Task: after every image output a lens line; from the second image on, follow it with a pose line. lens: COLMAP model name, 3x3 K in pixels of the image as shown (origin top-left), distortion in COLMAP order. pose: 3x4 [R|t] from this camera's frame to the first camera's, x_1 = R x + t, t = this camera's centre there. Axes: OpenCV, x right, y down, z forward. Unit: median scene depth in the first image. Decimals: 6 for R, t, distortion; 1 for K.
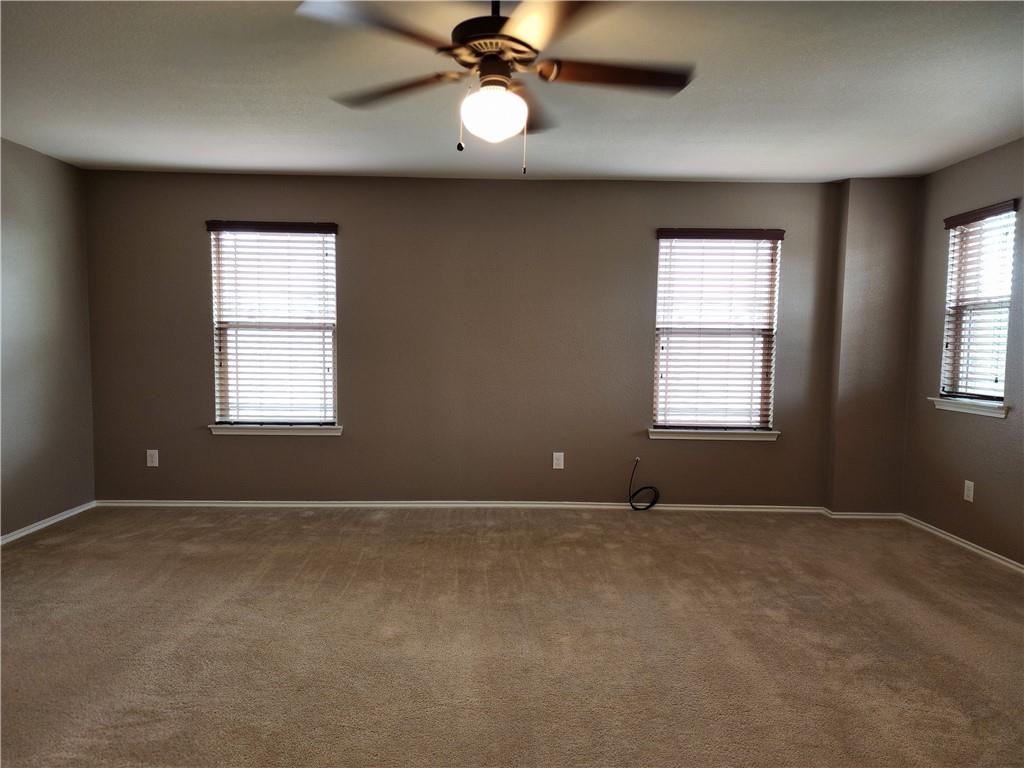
lens RADIAL K [[684.6, 0, 512.0], [0, 684.6, 384.0], [0, 0, 1]] dist [0.046538, -0.003487]
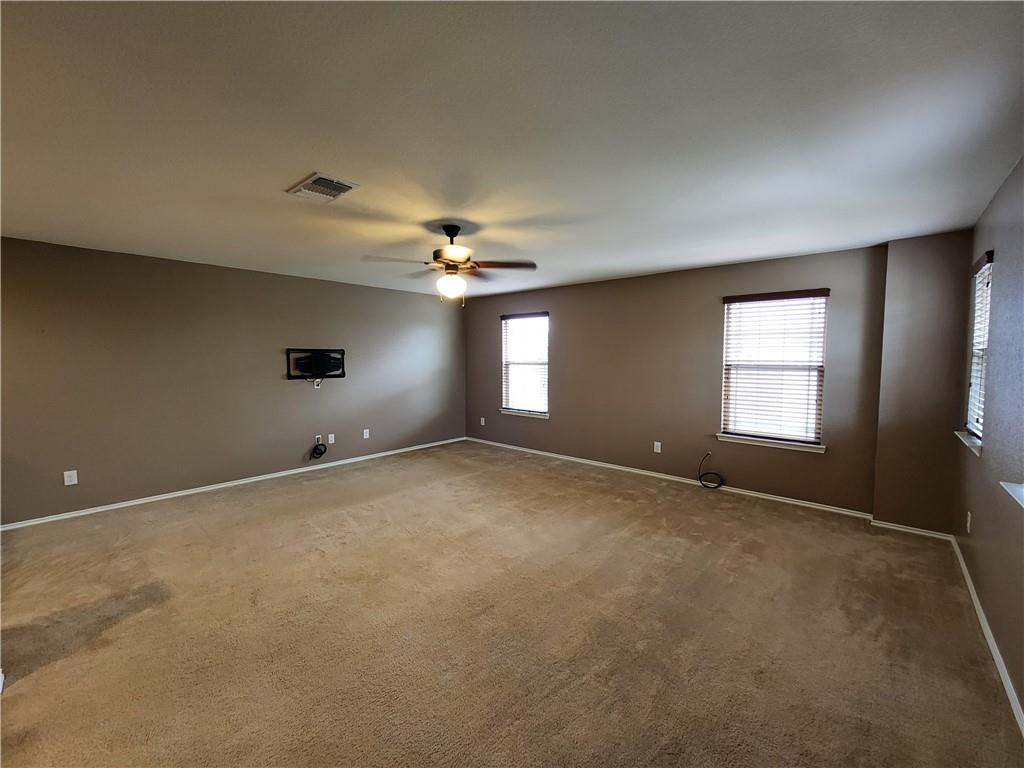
lens RADIAL K [[420.1, 0, 512.3], [0, 420.1, 380.8], [0, 0, 1]] dist [-0.005336, 0.000256]
pose [[0.741940, 0.028834, -0.669846, 0.476344], [-0.035537, 0.999362, 0.003656, -0.035013], [0.669524, 0.021092, 0.742491, 0.041756]]
